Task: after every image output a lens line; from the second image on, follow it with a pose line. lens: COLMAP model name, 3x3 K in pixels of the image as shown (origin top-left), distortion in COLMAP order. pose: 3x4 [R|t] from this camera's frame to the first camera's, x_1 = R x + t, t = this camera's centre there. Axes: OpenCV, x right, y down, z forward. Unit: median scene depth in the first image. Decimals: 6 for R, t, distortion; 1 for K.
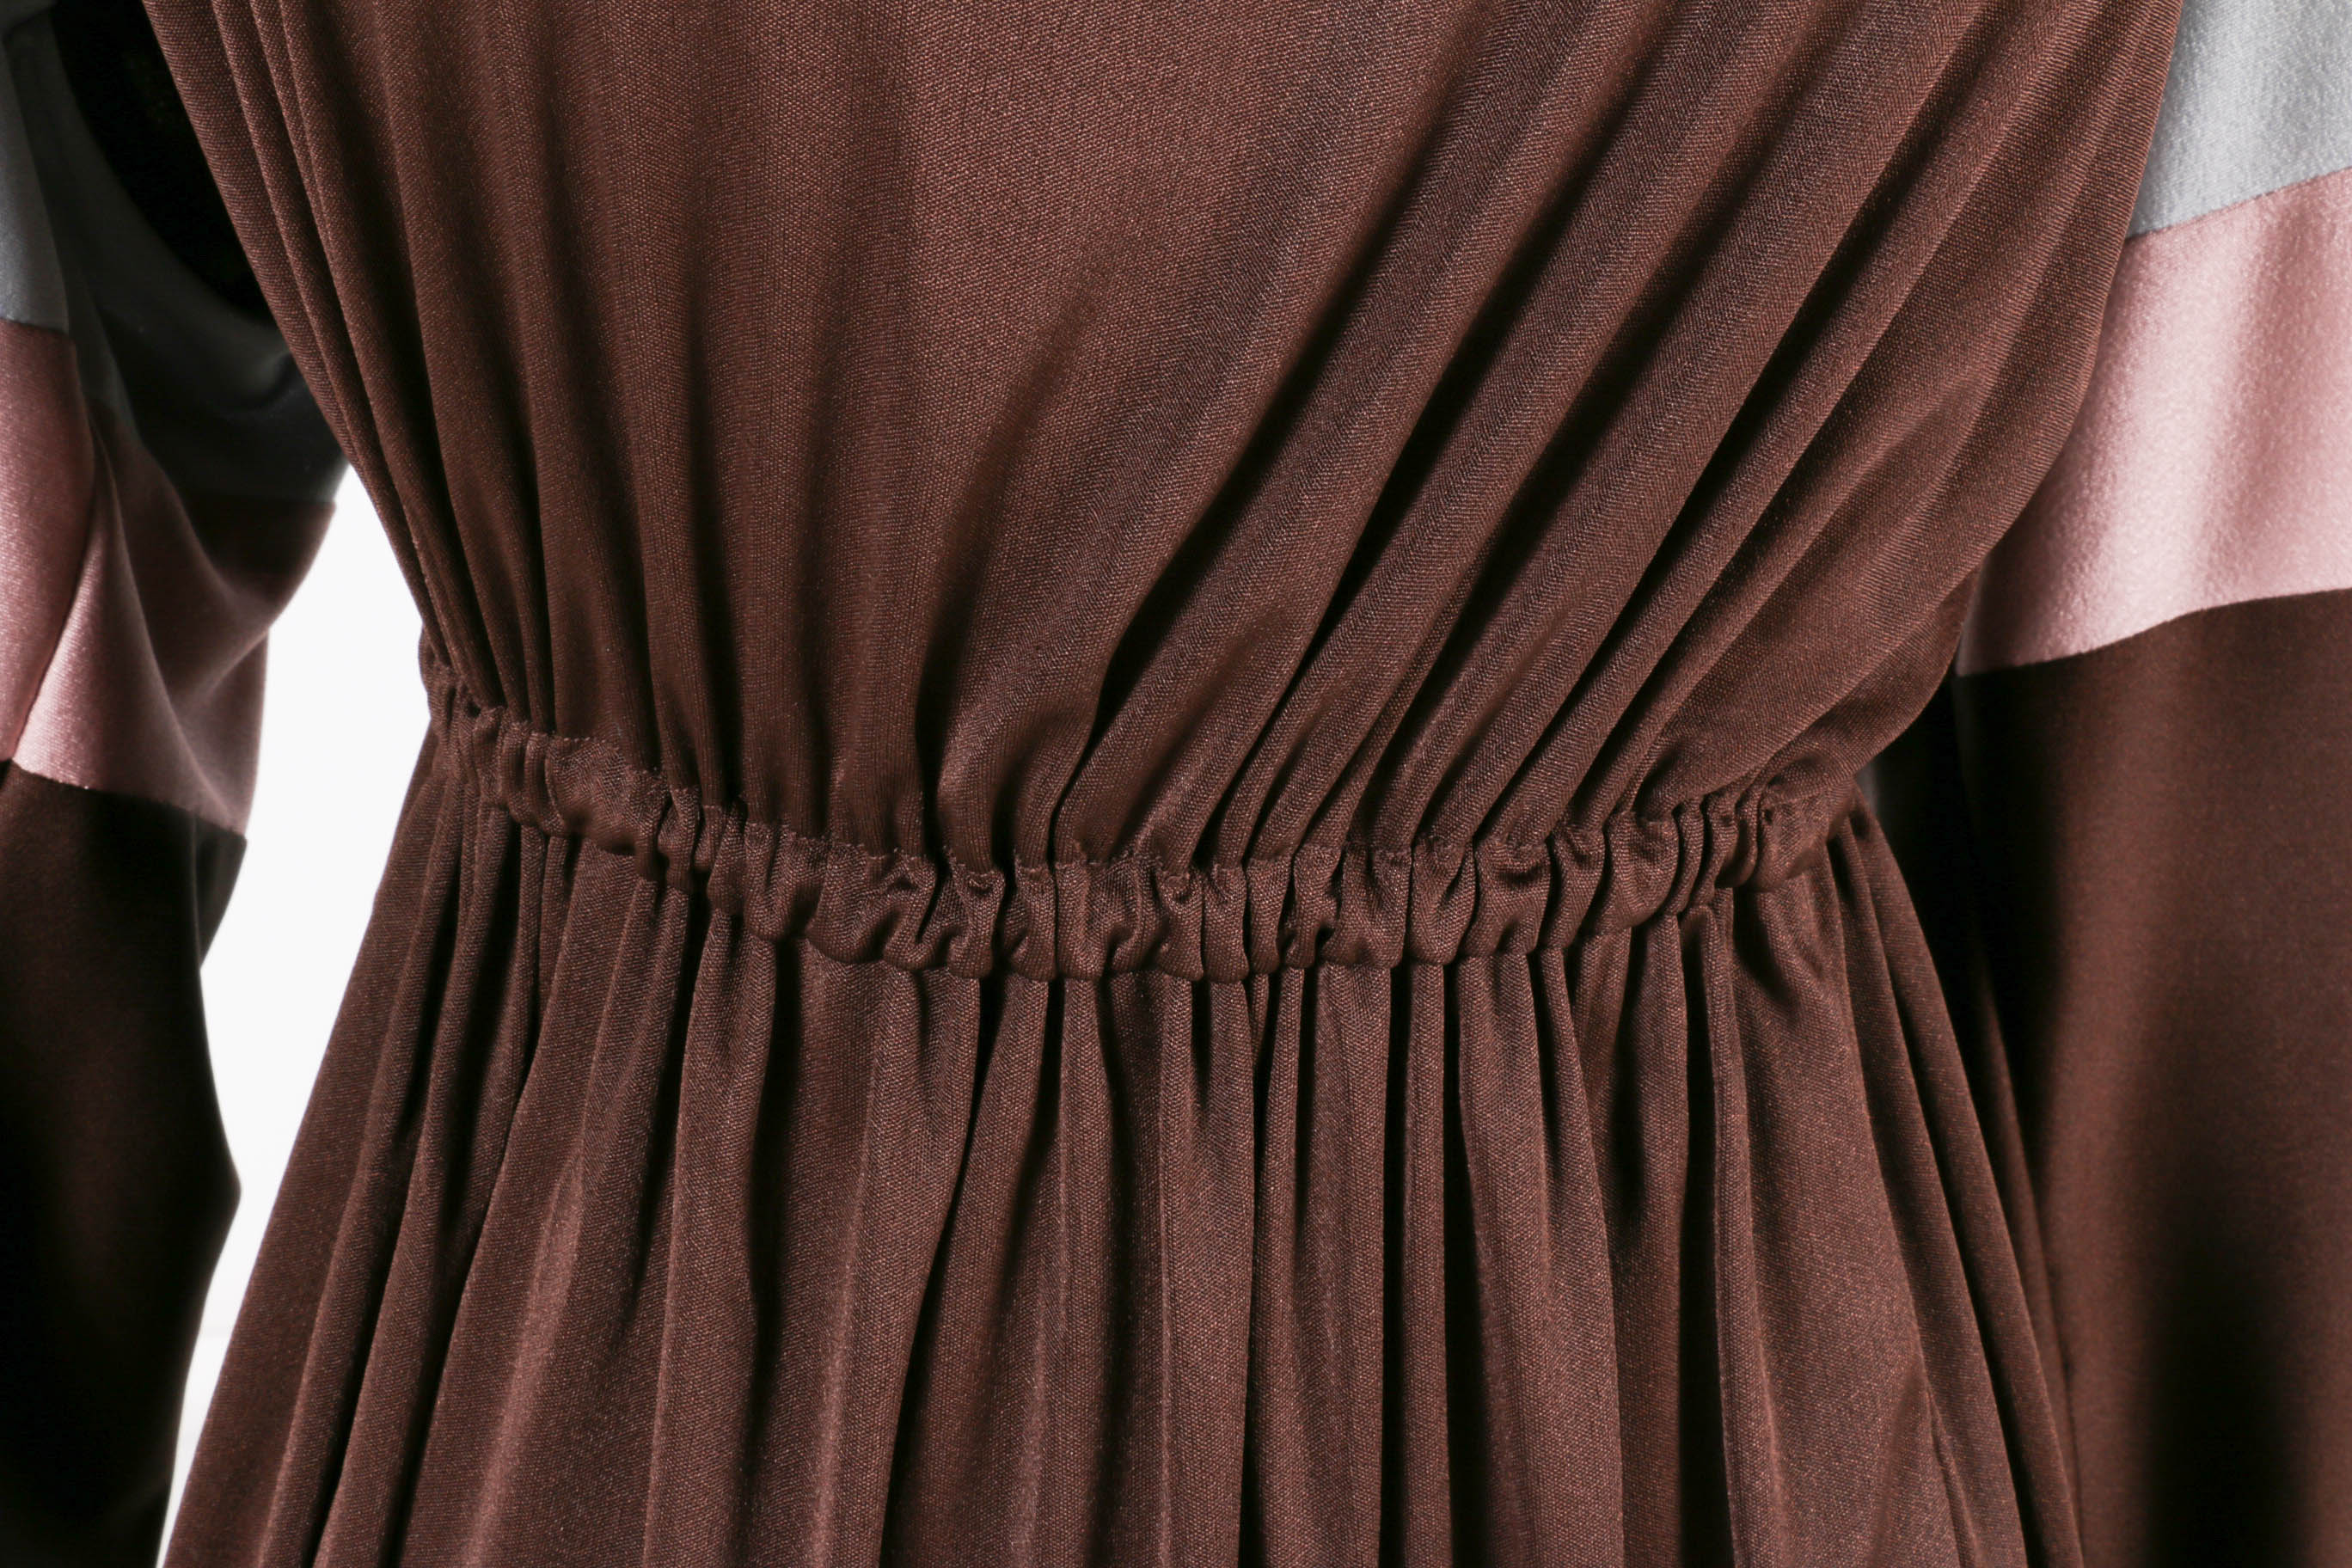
lens RADIAL K [[4042.0, 0, 1191.6], [0, 4042.0, 773.1], [0, 0, 1]] dist [0.099951, 0.000000]
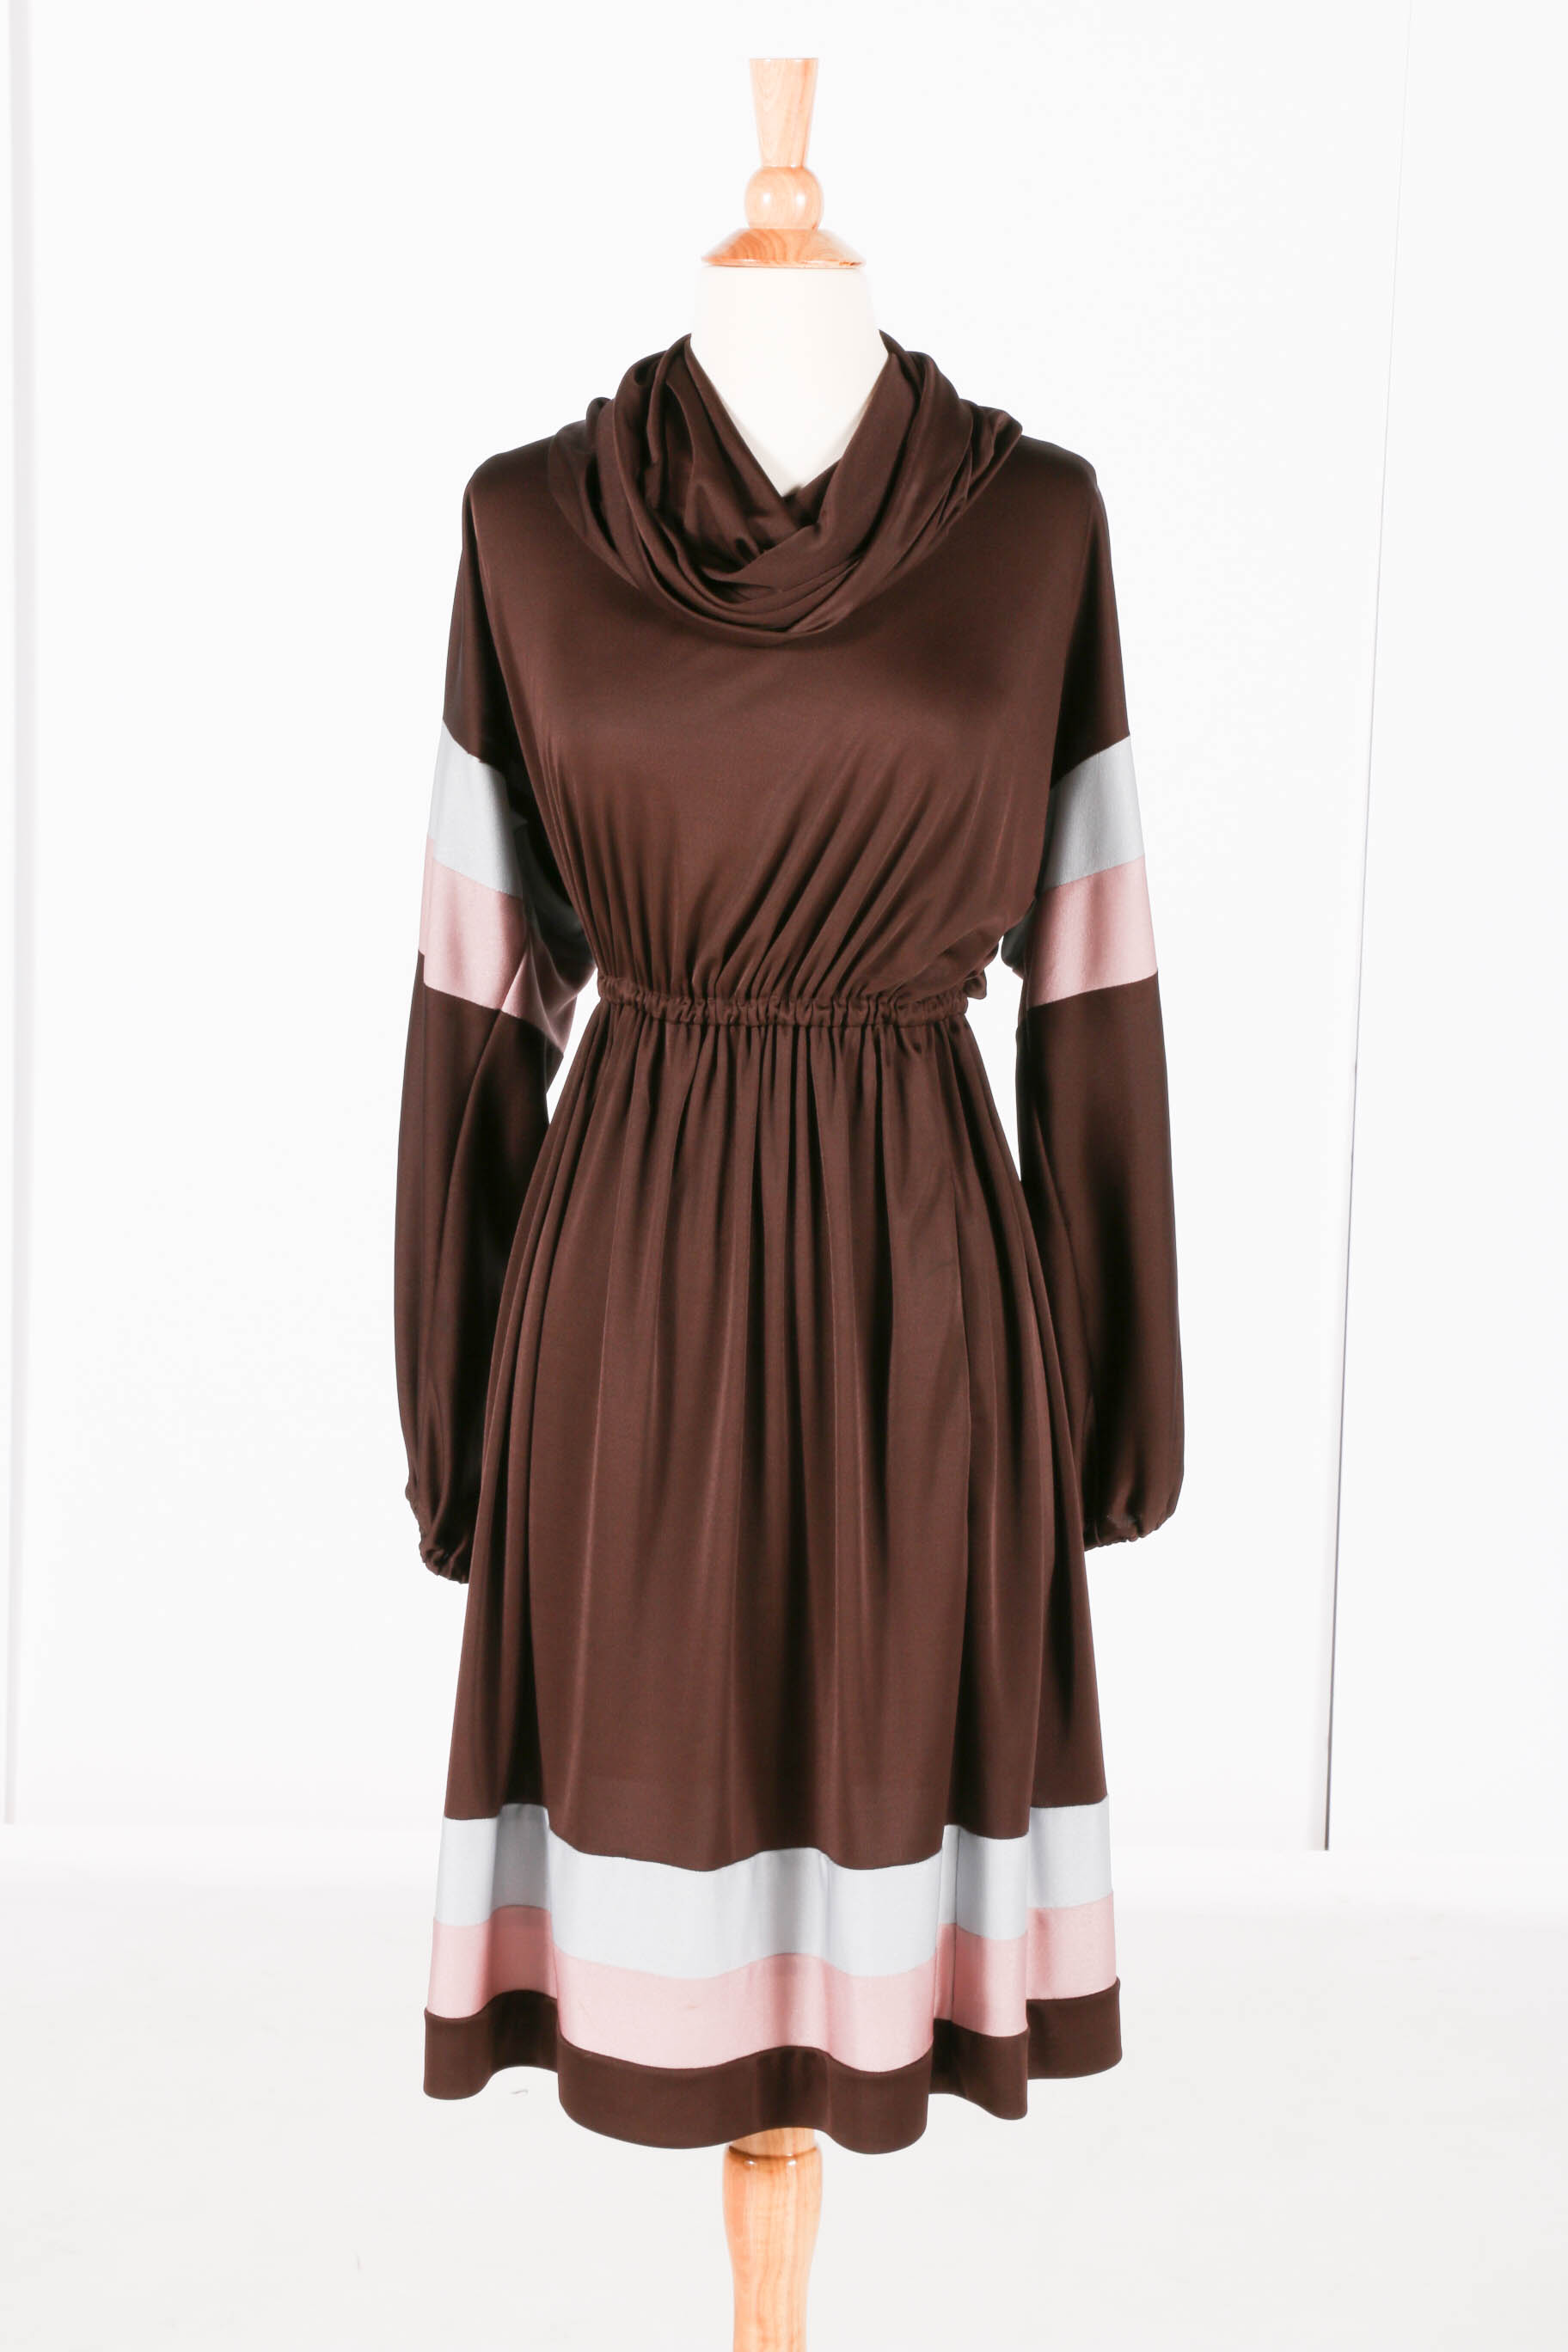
lens RADIAL K [[5655.8, 0, 791.2], [0, 5655.8, 1189.0], [0, 0, 1]] dist [0.259593, 0.000000]
pose [[0.965125, 0.023542, -0.260729, 1.639999], [-0.070185, 0.982757, -0.171064, 1.260976], [0.252206, 0.183397, 0.950136, -4.755464]]
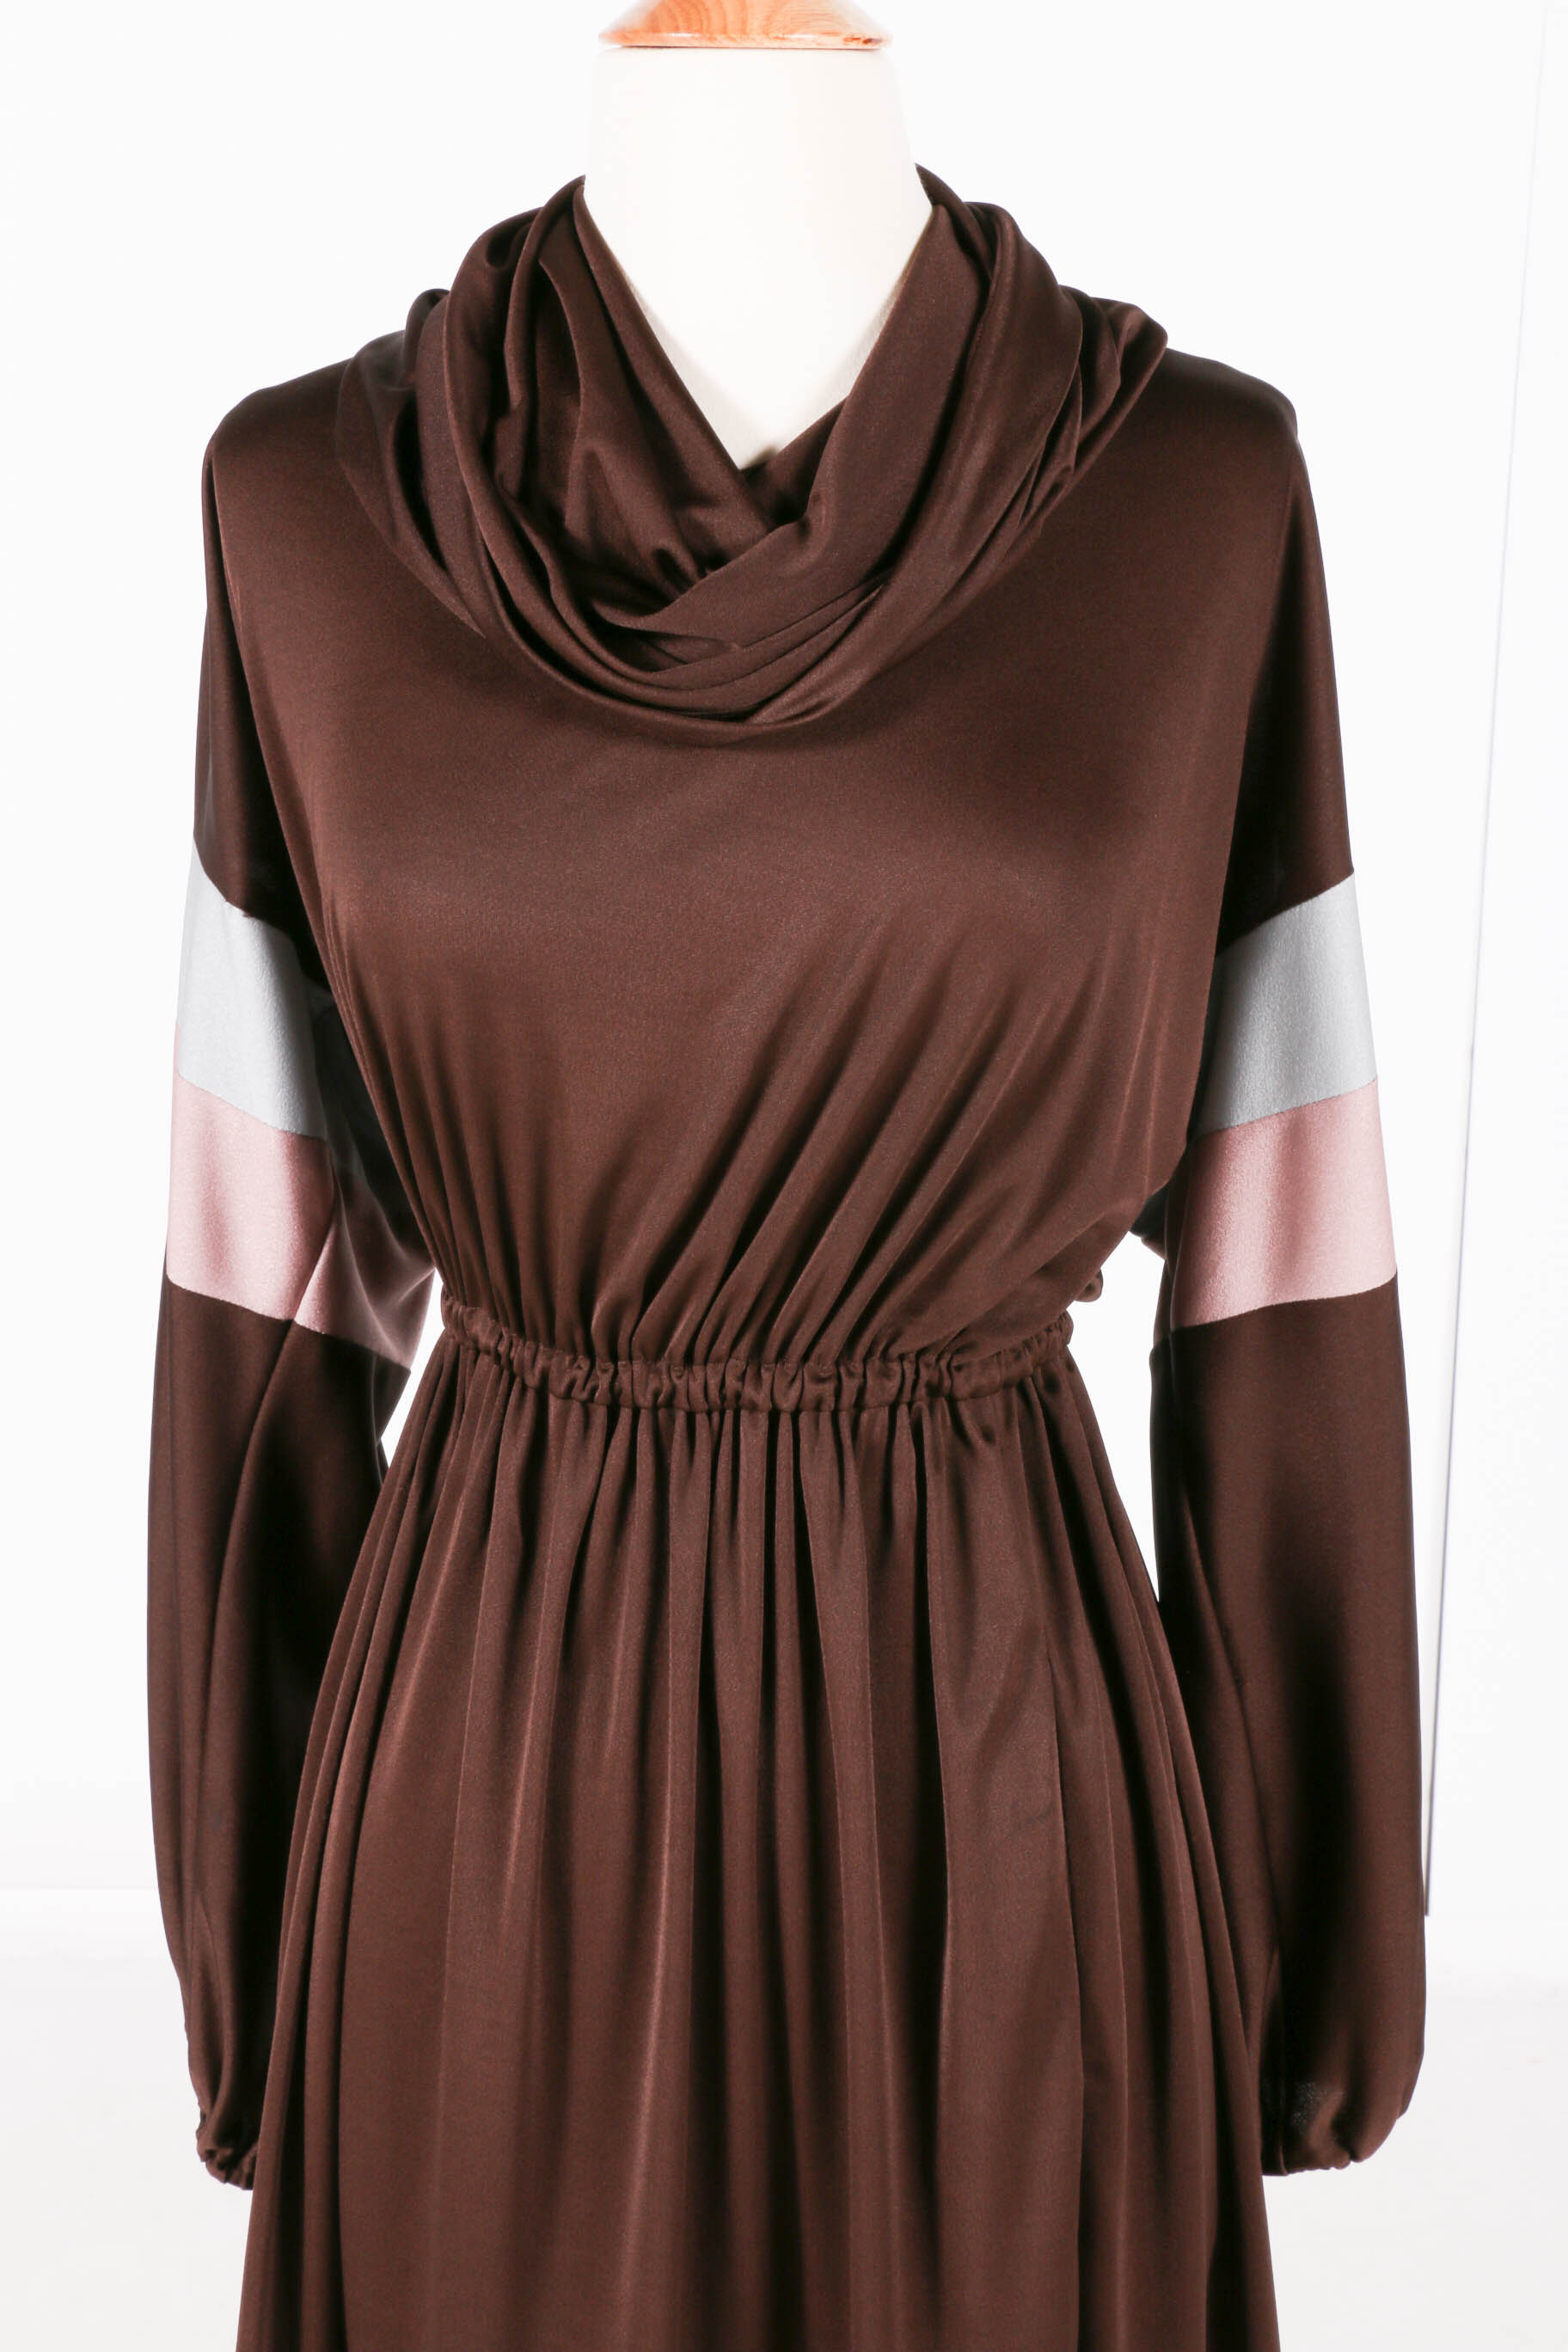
lens RADIAL K [[4042.0, 0, 762.6], [0, 4042.0, 1181.9], [0, 0, 1]] dist [0.099951, 0.000000]
pose [[0.958492, 0.038217, -0.282548, 0.737007], [-0.067136, 0.993364, -0.093382, 0.138509], [0.277104, 0.108475, 0.954697, -1.368216]]
